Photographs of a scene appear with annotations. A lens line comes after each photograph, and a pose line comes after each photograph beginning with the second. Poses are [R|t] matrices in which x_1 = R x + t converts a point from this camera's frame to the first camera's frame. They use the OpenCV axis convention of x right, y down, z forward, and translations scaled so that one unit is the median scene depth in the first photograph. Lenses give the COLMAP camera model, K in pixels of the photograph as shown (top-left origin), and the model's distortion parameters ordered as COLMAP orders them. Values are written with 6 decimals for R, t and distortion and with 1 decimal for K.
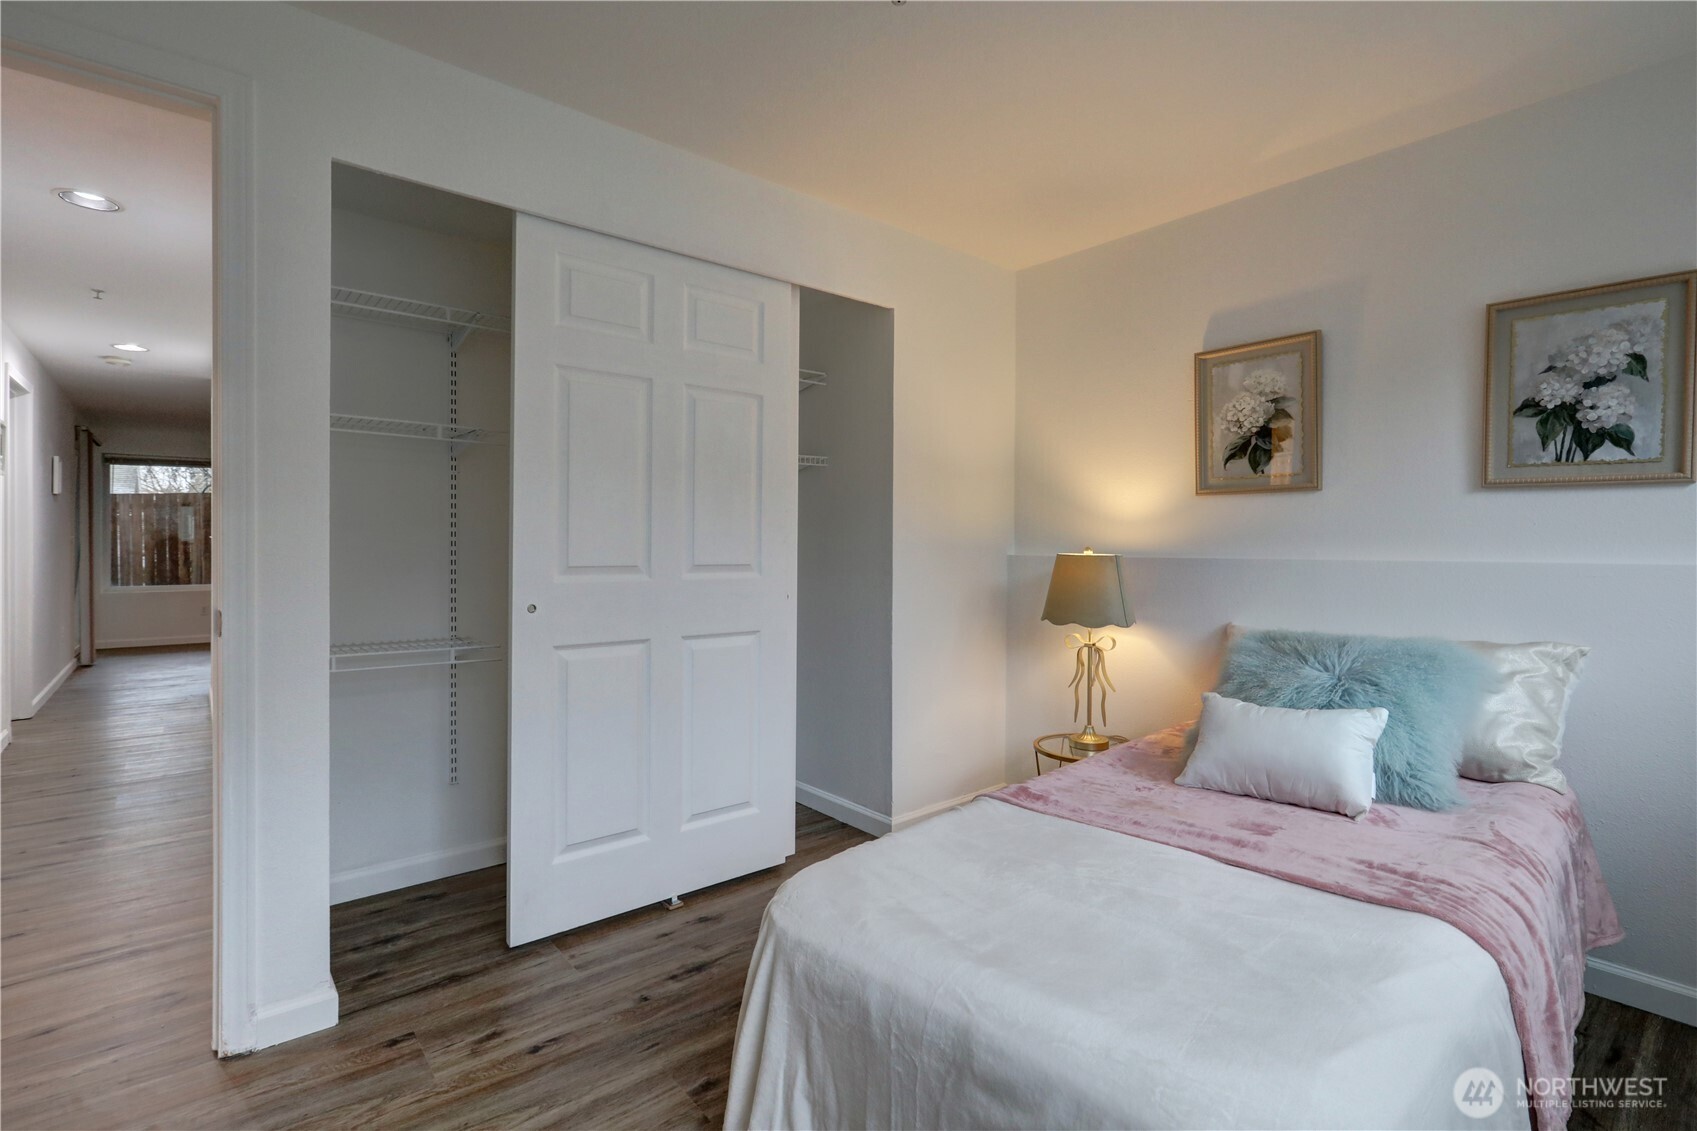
lens RADIAL K [[812.0, 0, 878.2], [0, 812.0, 537.4], [0, 0, 1]] dist [0.016131, -0.000369]
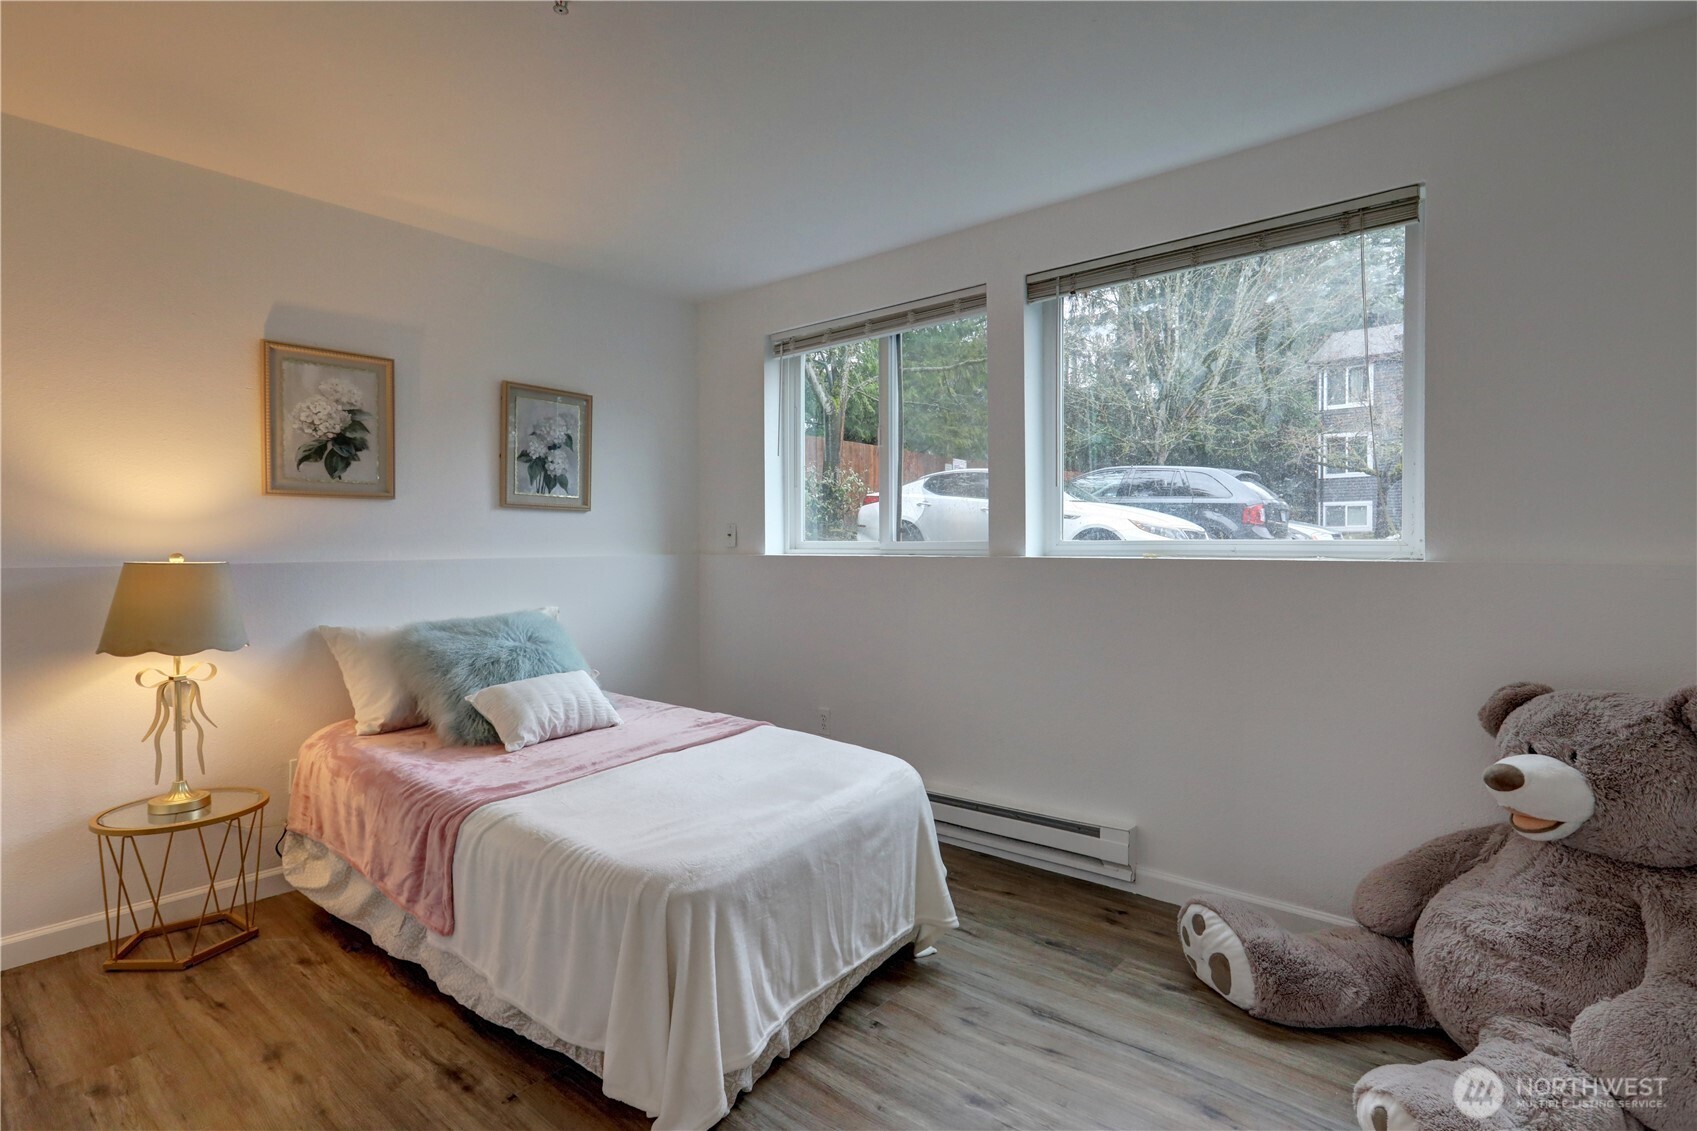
lens RADIAL K [[805.6, 0, 859.8], [0, 805.6, 565.5], [0, 0, 1]] dist [-0.005626, 0.005371]
pose [[-0.159605, -0.030967, 0.986695, -0.658662], [-0.003428, 0.999519, 0.030815, -0.002577], [-0.987175, 0.001536, -0.159634, 0.518055]]
